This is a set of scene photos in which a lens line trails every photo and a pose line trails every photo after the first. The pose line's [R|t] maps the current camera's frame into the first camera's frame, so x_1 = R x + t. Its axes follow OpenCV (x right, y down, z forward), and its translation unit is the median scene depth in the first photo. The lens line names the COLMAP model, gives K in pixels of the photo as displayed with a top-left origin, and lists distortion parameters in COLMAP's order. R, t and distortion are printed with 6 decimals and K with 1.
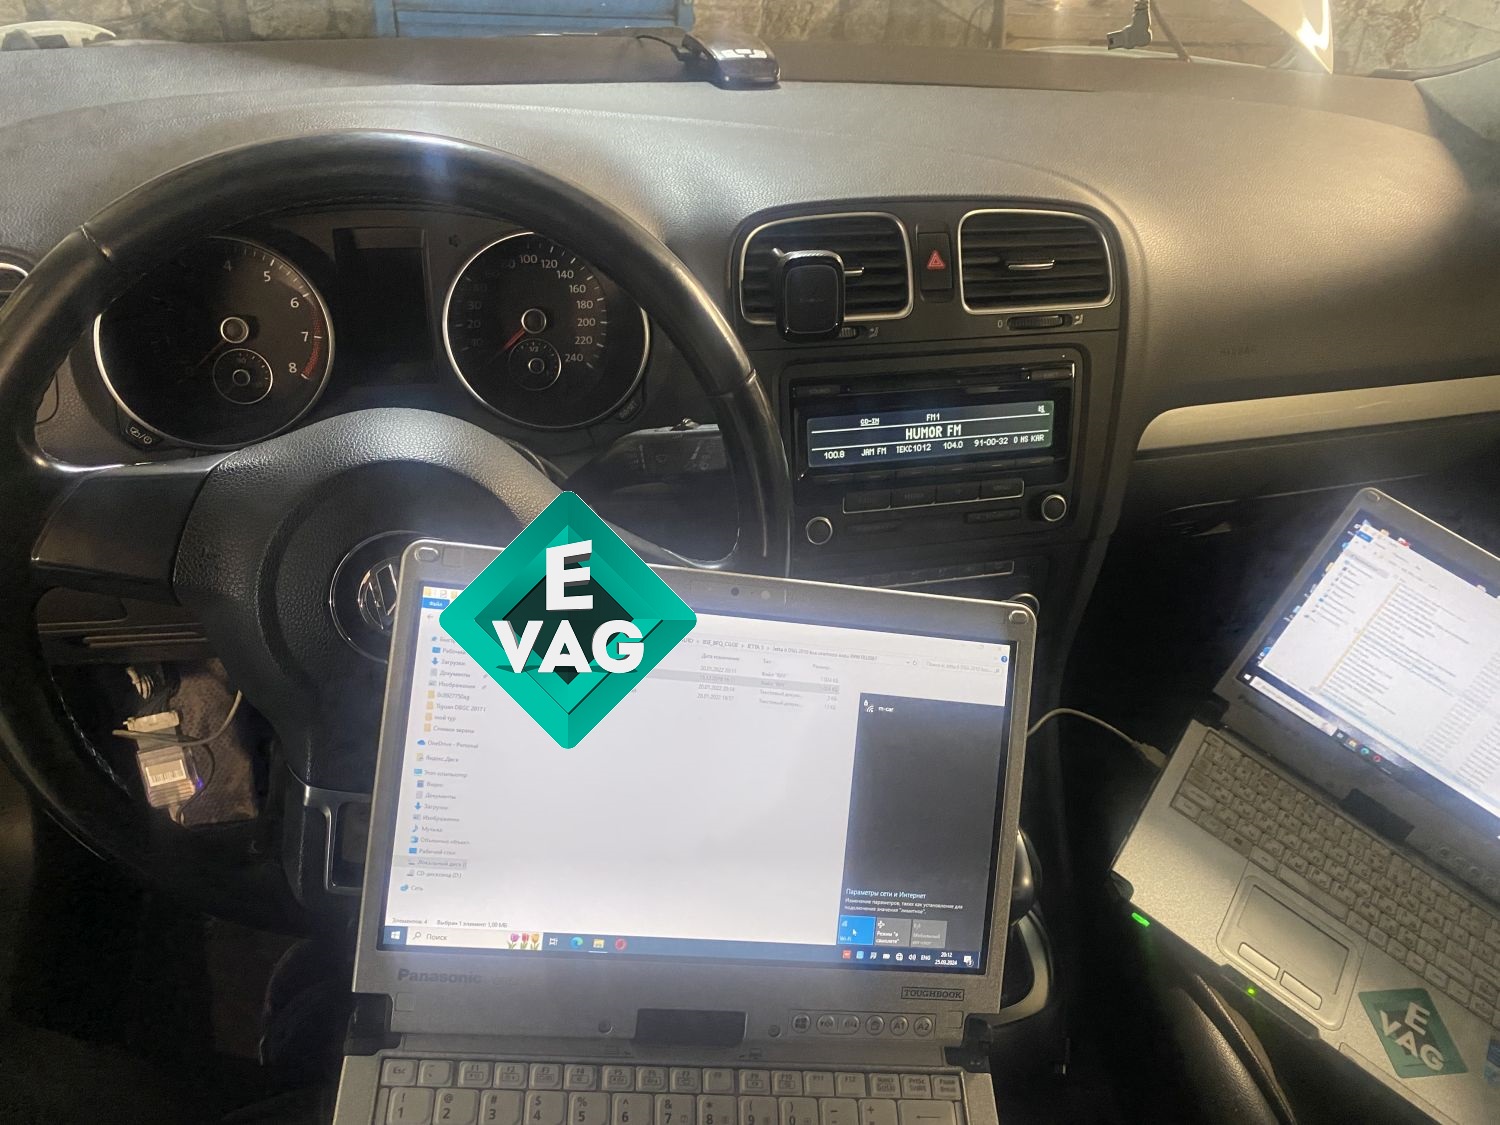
lens RADIAL K [[1124.0, 0, 748.8], [0, 1124.0, 569.5], [0, 0, 1]] dist [0.000259, 0.001288]
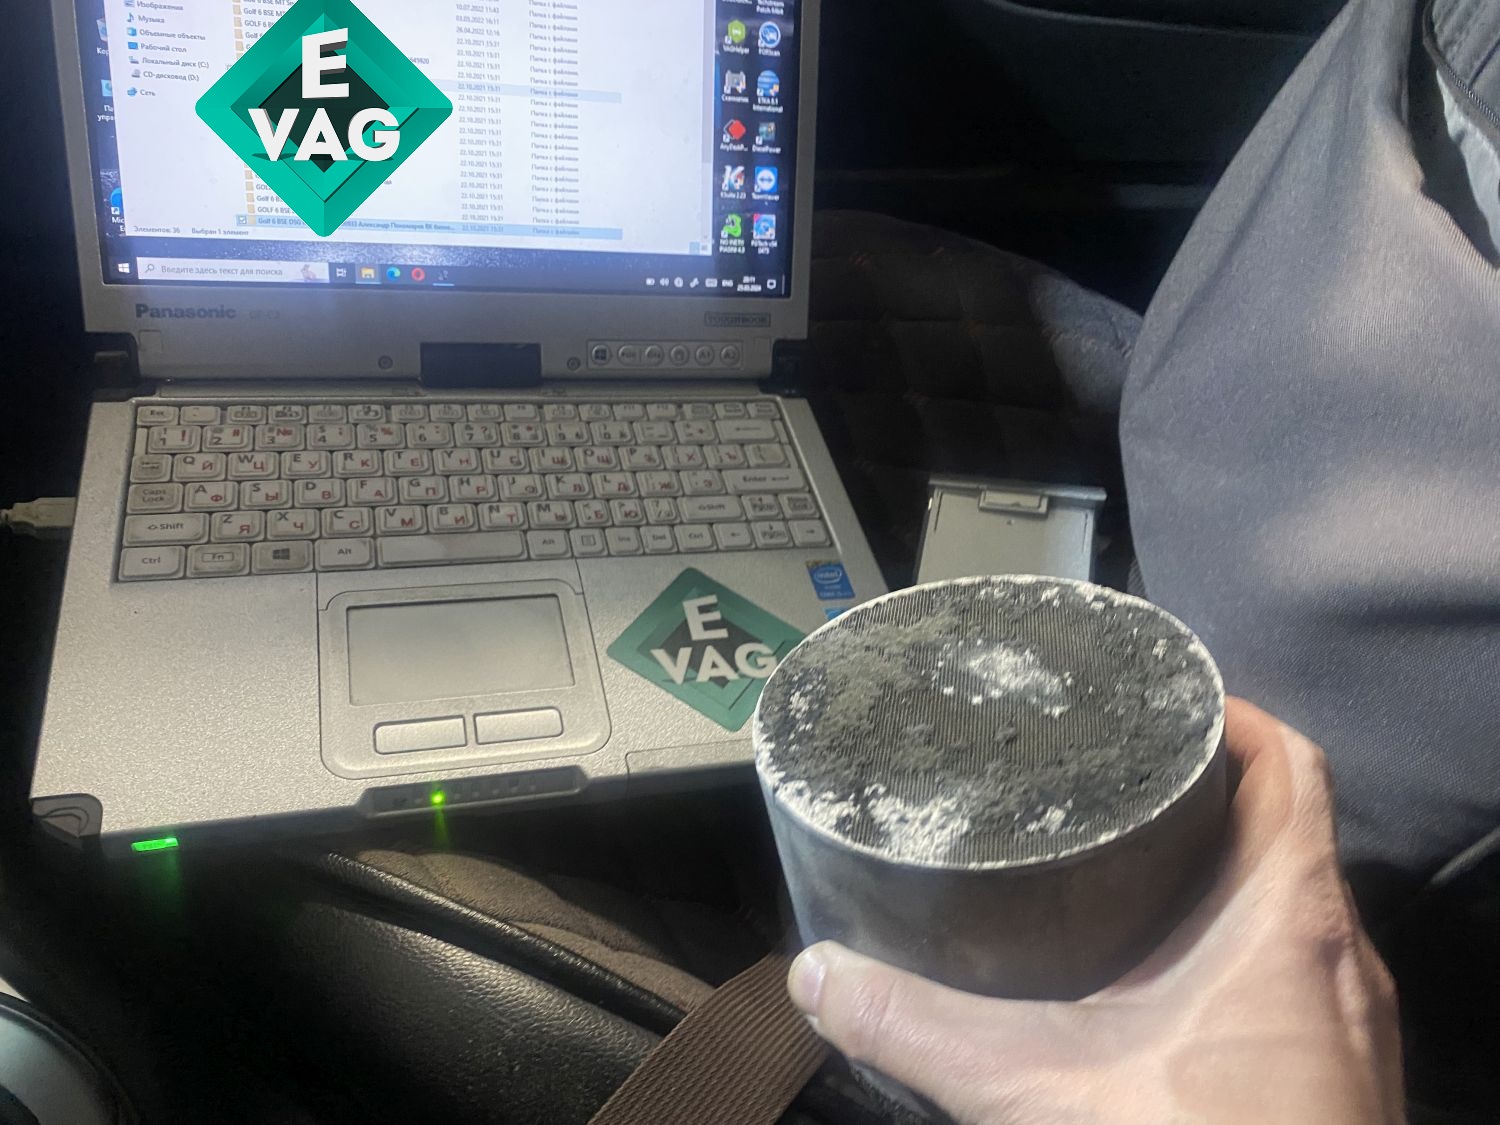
lens RADIAL K [[1124.0, 0, 753.9], [0, 1124.0, 577.5], [0, 0, 1]] dist [0.000259, 0.001288]
pose [[0.645151, -0.614050, 0.454667, 0.340212], [0.516613, 0.789004, 0.332540, 0.193553], [-0.562930, 0.020349, 0.826254, 0.484286]]
